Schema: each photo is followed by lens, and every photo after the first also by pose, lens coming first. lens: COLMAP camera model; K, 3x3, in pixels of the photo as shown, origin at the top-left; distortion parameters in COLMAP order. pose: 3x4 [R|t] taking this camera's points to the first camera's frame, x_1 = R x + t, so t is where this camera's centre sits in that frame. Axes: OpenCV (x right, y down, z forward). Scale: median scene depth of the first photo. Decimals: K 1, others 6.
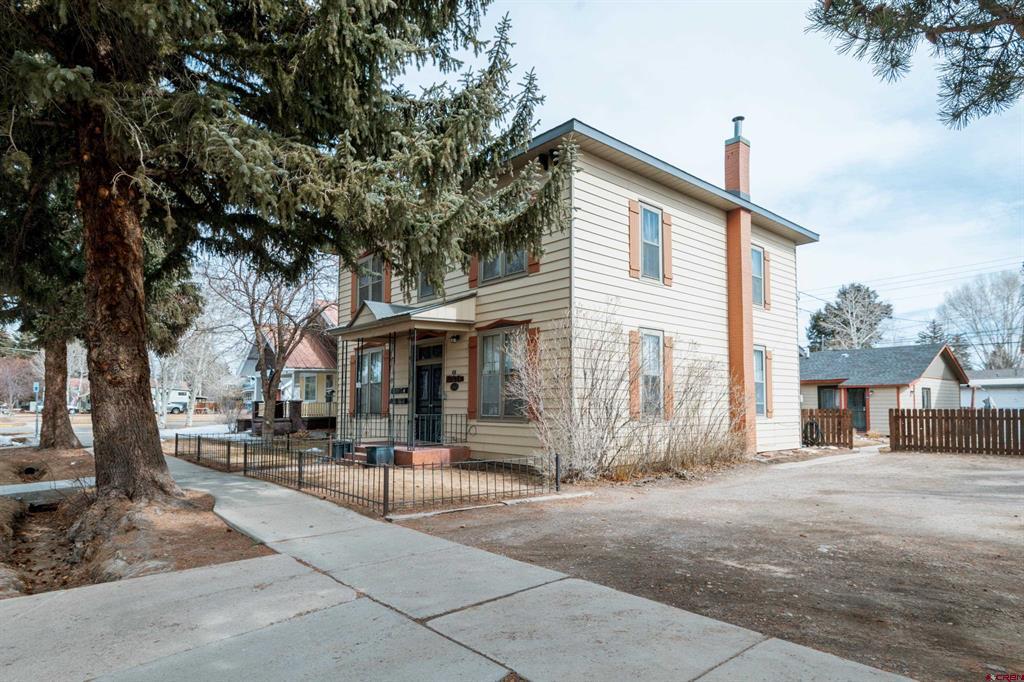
lens RADIAL K [[592.0, 0, 512.4], [0, 592.0, 333.3], [0, 0, 1]] dist [-0.004181, -0.000822]
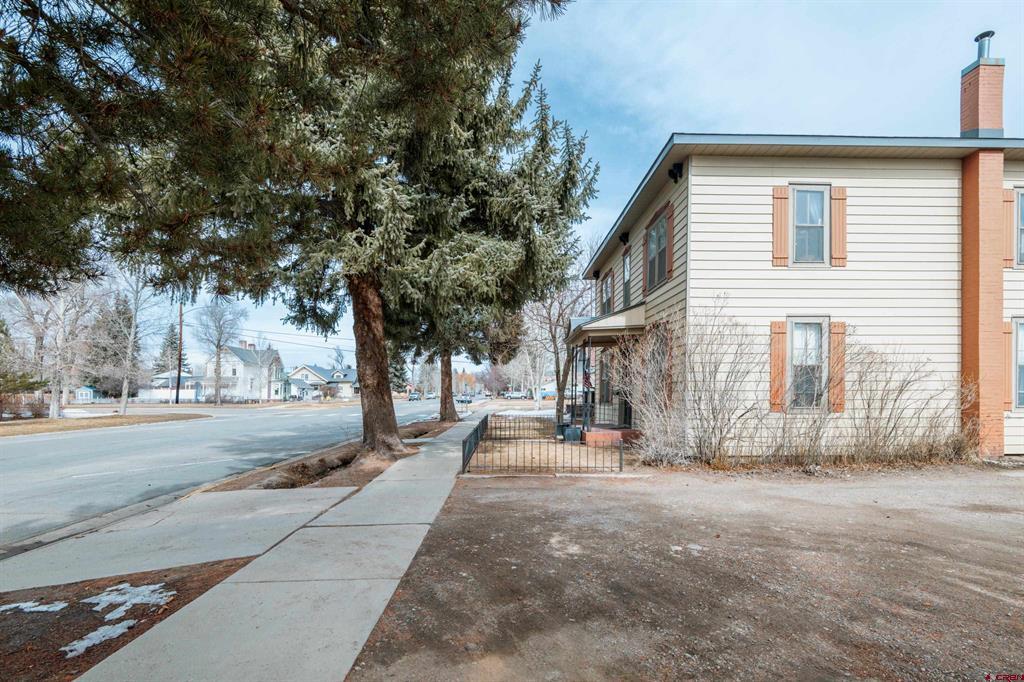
lens RADIAL K [[486.6, 0, 513.7], [0, 486.6, 349.8], [0, 0, 1]] dist [-0.003970, -0.002863]
pose [[0.763716, -0.062825, -0.642488, 0.367363], [0.085279, 0.996349, 0.003943, 0.002948], [0.639895, -0.057802, 0.766286, 0.091938]]
